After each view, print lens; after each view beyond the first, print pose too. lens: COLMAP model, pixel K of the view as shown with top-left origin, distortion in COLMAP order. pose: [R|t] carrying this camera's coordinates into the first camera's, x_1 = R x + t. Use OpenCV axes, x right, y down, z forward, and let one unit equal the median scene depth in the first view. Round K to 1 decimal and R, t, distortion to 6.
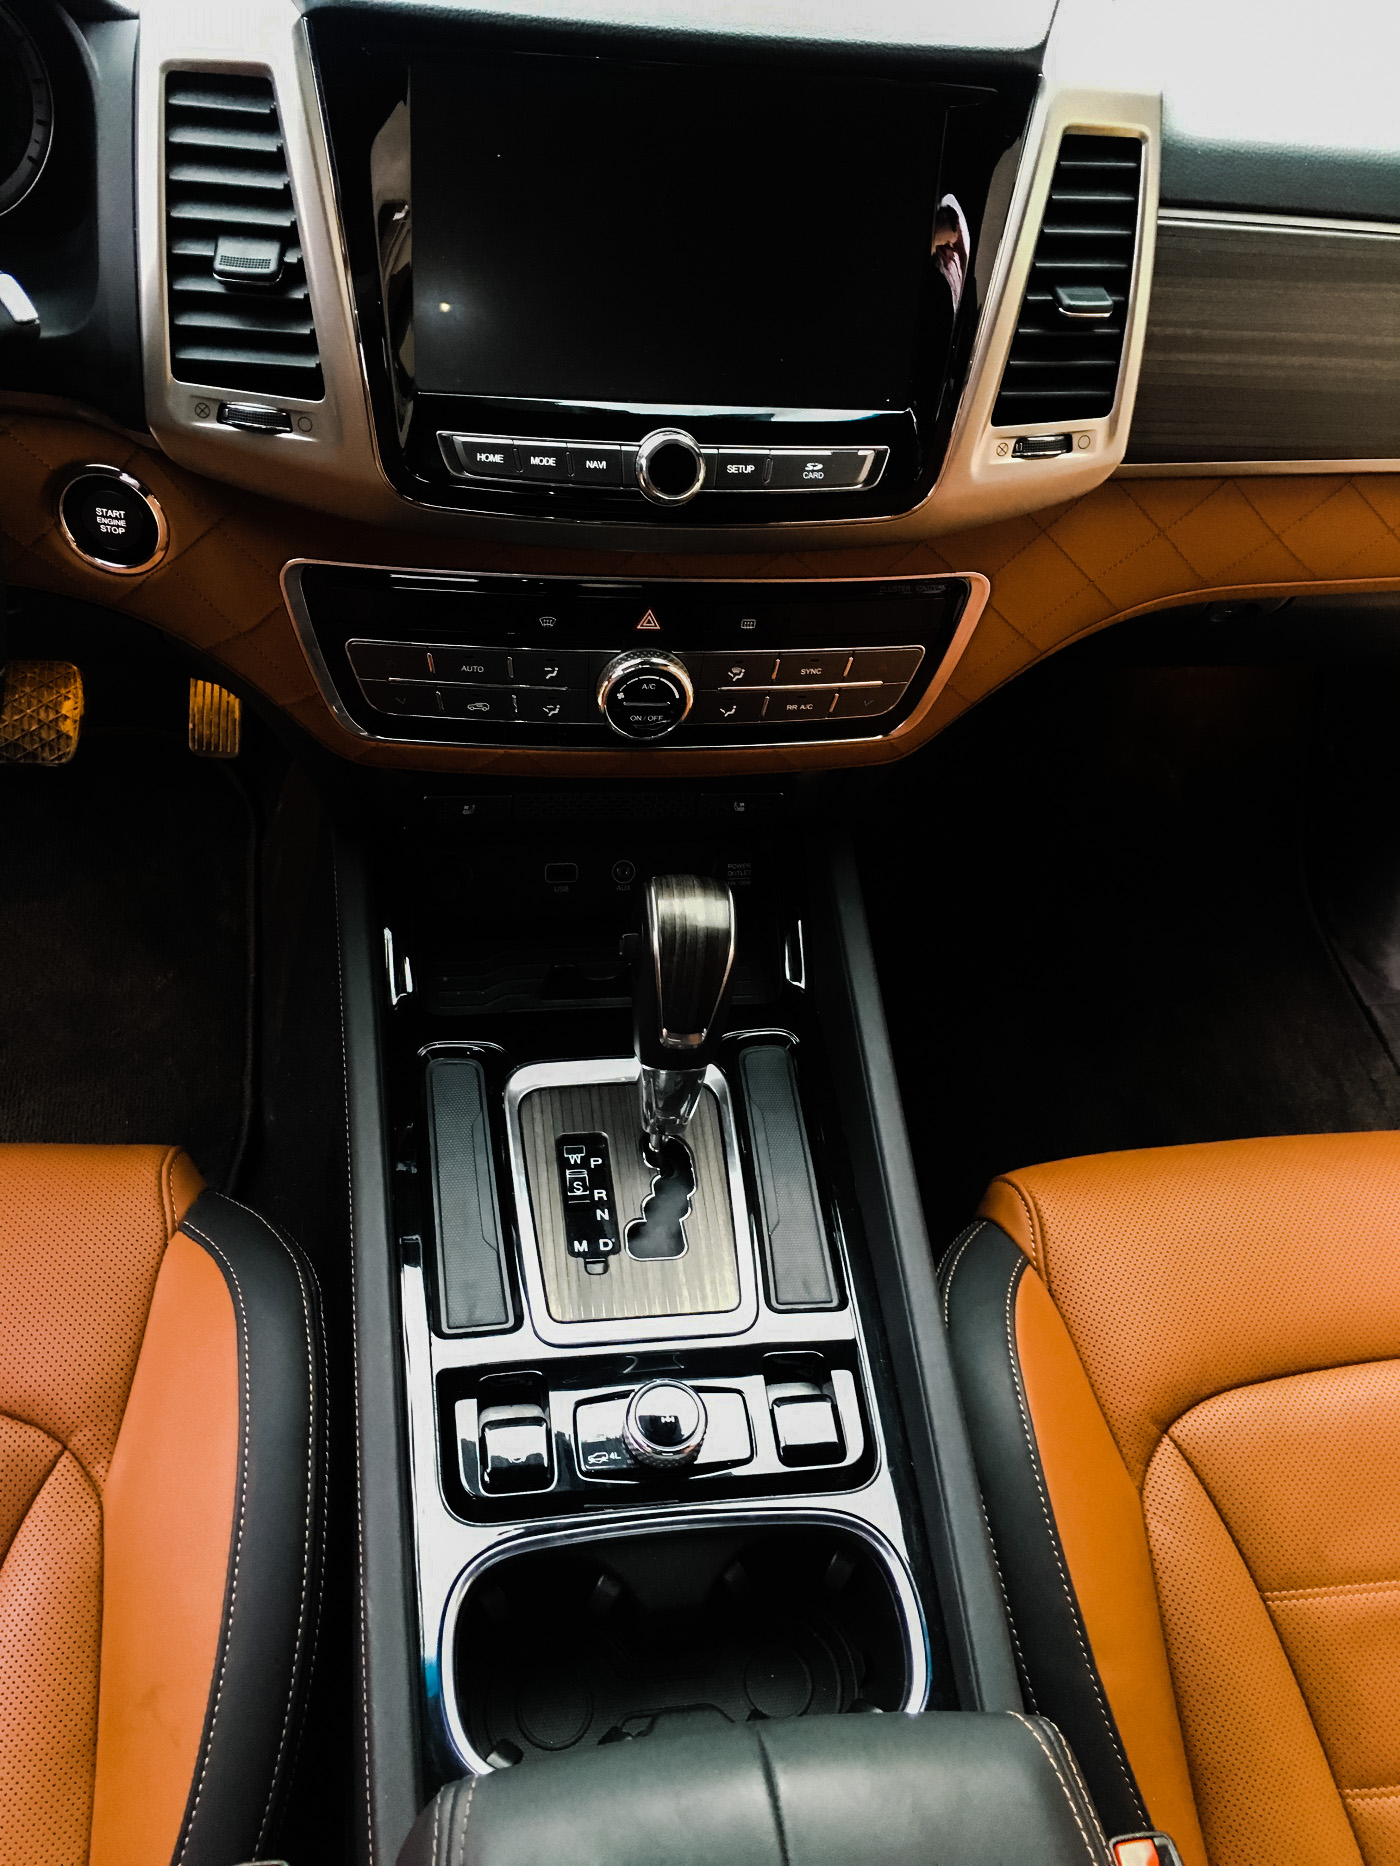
lens RADIAL K [[1600.0, 0, 698.2], [0, 1600.0, 922.9], [0, 0, 1]] dist [0.085289, -0.124234]
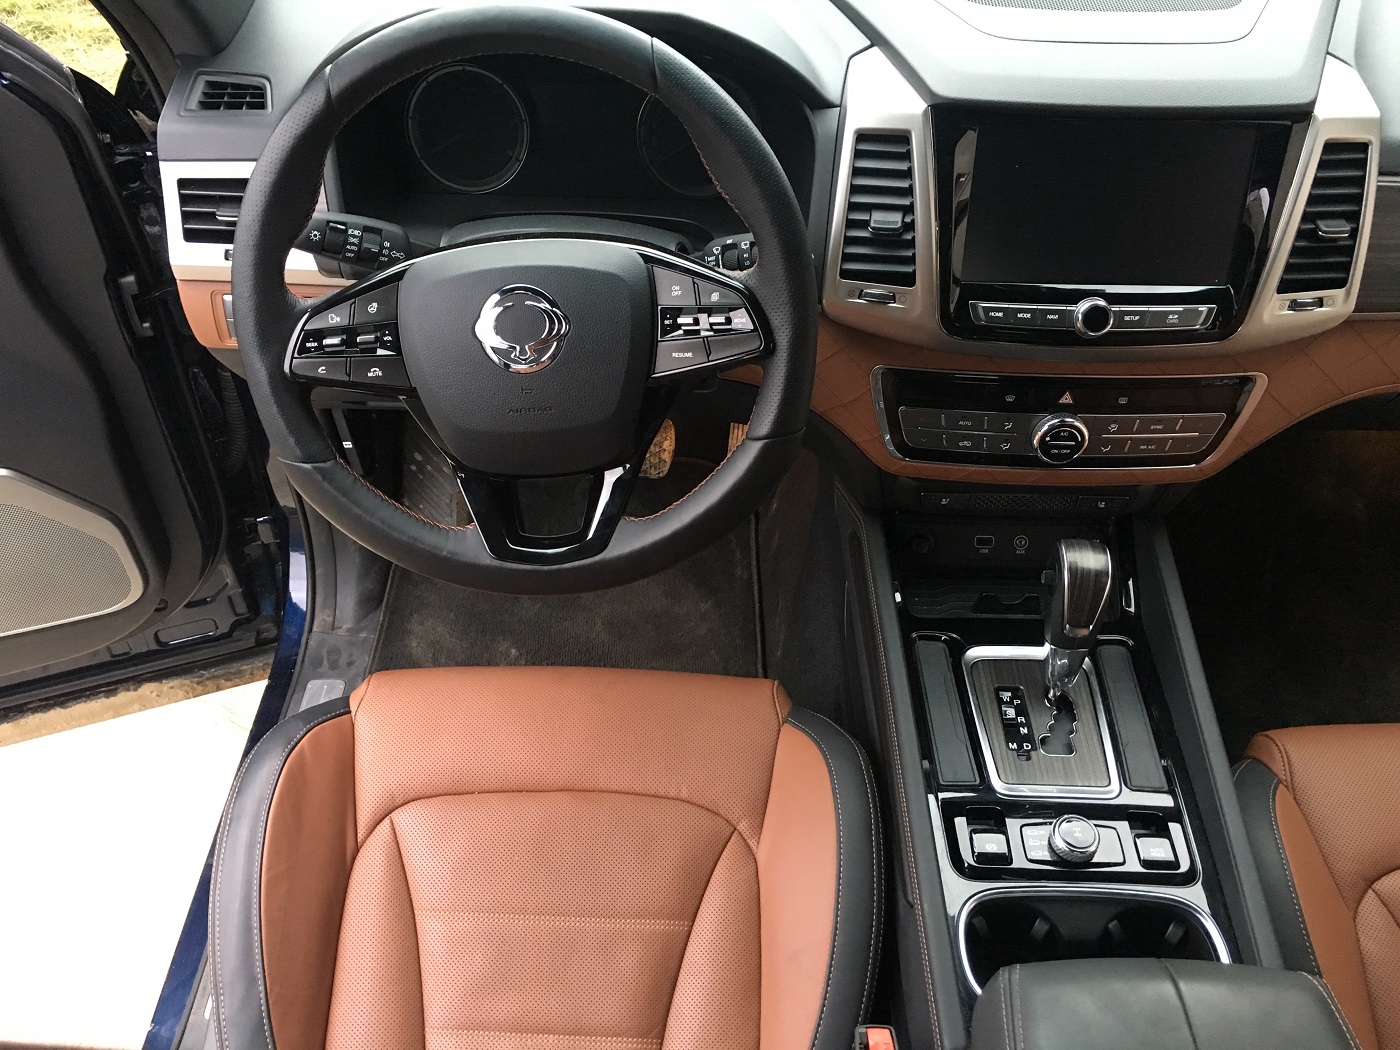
lens RADIAL K [[1200.4, 0, 699.3], [0, 1200.4, 531.0], [0, 0, 1]] dist [0.085289, -0.124234]
pose [[0.982204, 0.032317, -0.185016, -0.188906], [-0.045716, 0.996595, -0.068616, 0.077816], [0.182169, 0.075853, 0.980337, -0.424291]]
